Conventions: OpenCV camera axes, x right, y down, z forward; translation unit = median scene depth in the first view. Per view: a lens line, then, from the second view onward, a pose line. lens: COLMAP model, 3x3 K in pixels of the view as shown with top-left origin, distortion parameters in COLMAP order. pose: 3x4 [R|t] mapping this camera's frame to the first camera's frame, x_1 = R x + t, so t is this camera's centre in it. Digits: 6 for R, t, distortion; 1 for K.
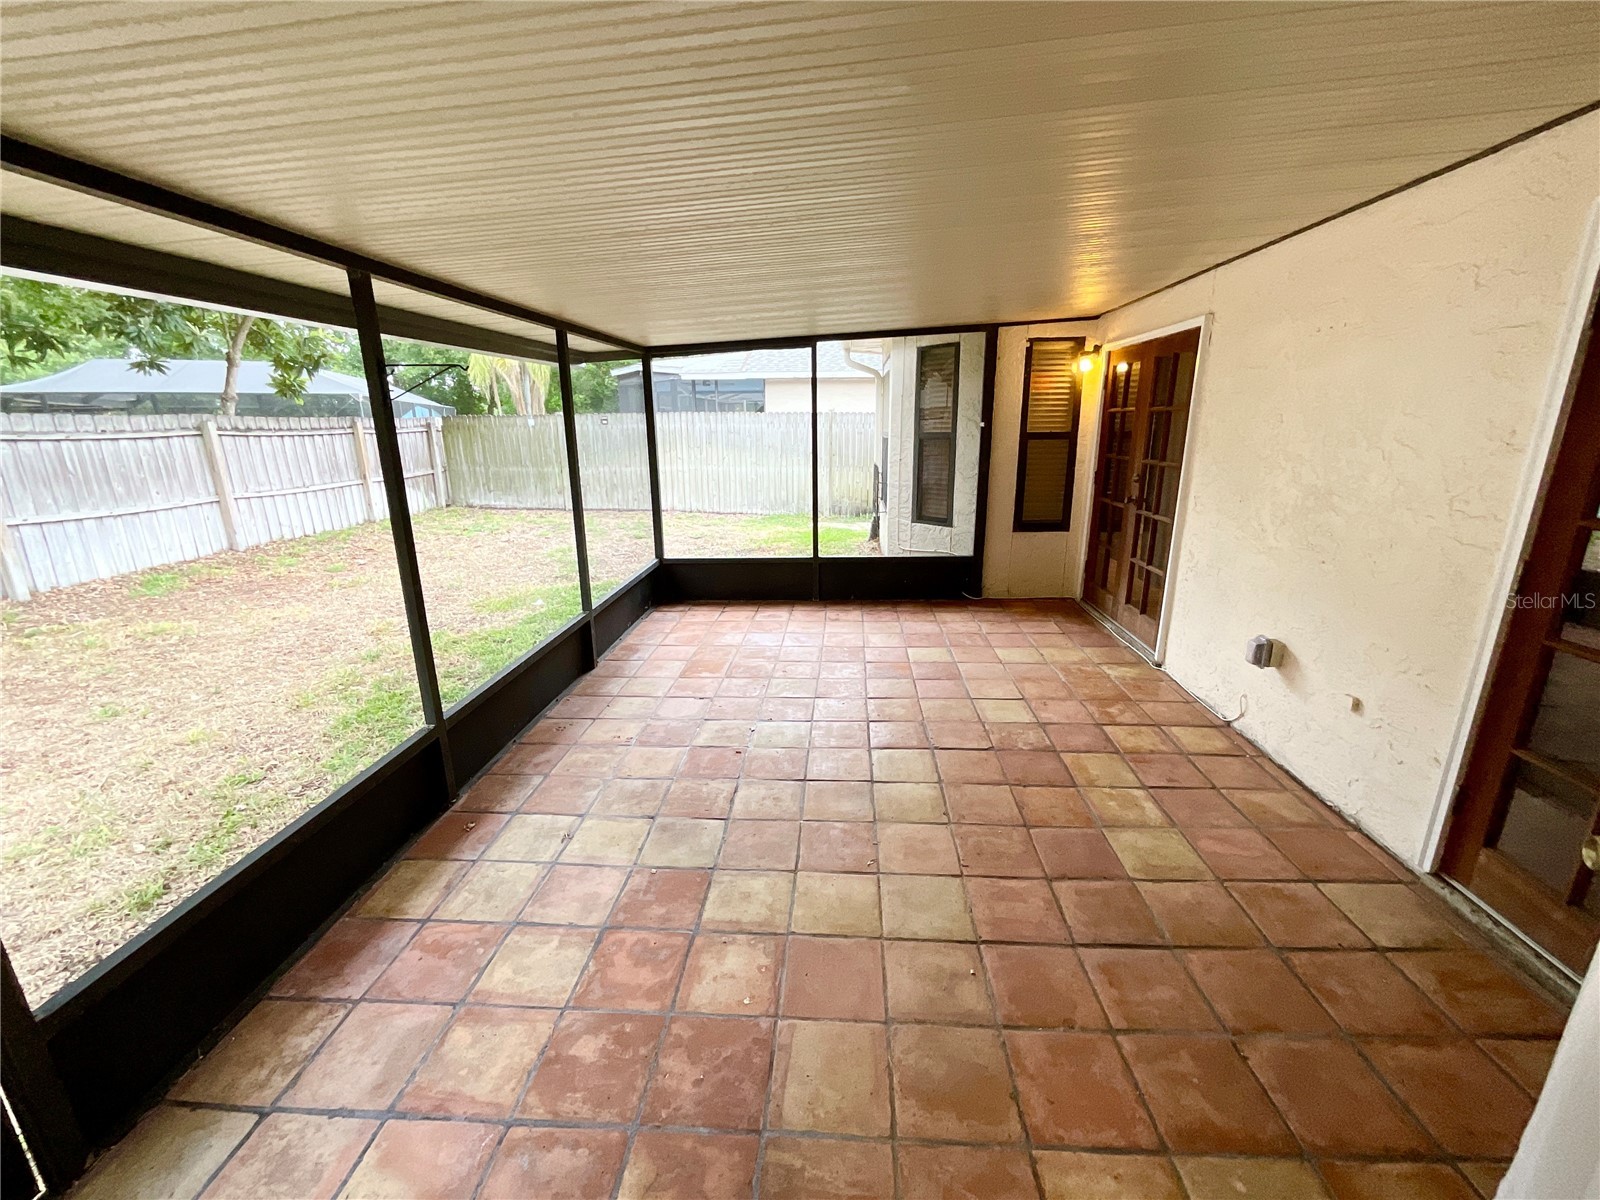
lens RADIAL K [[653.2, 0, 801.3], [0, 653.2, 599.3], [0, 0, 1]] dist [0.000118, -0.000061]
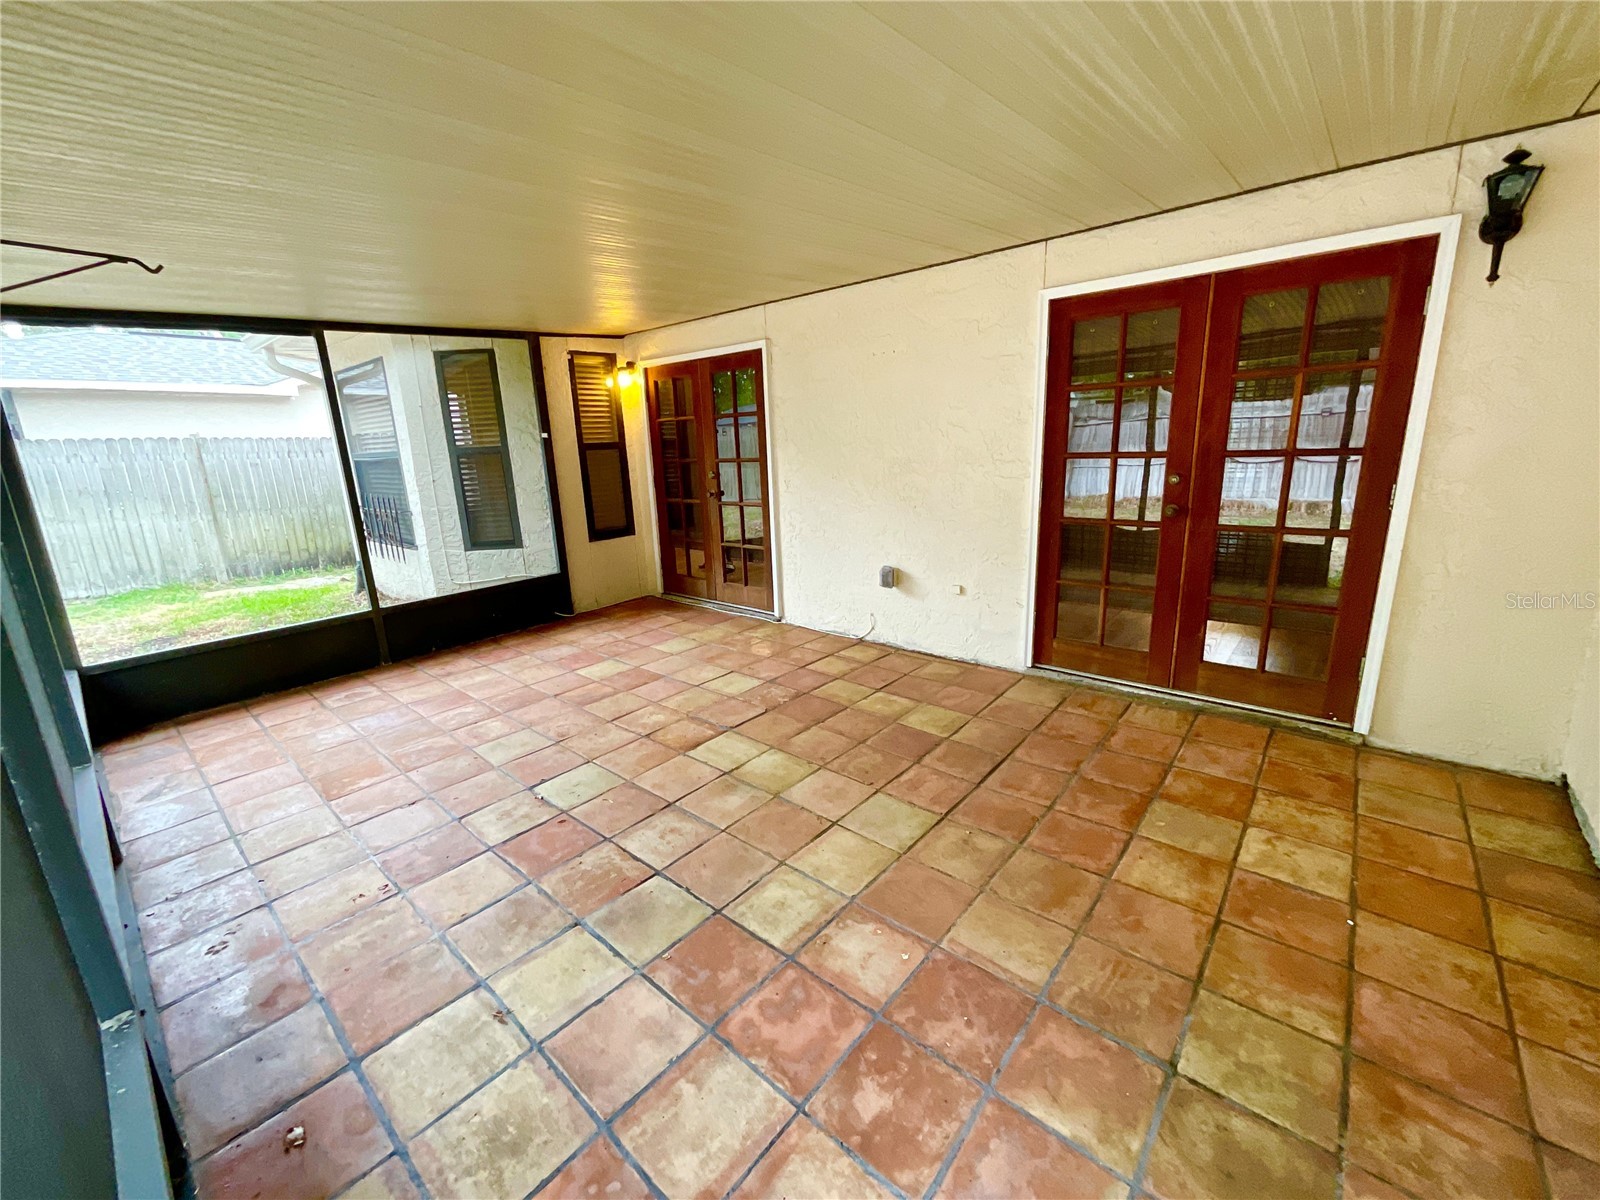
lens RADIAL K [[653.2, 0, 804.2], [0, 653.2, 596.9], [0, 0, 1]] dist [0.000118, -0.000061]
pose [[0.600783, -0.199605, 0.774091, -0.418787], [0.240635, 0.968569, 0.062993, -0.008871], [-0.762335, 0.148429, 0.629932, 0.202803]]
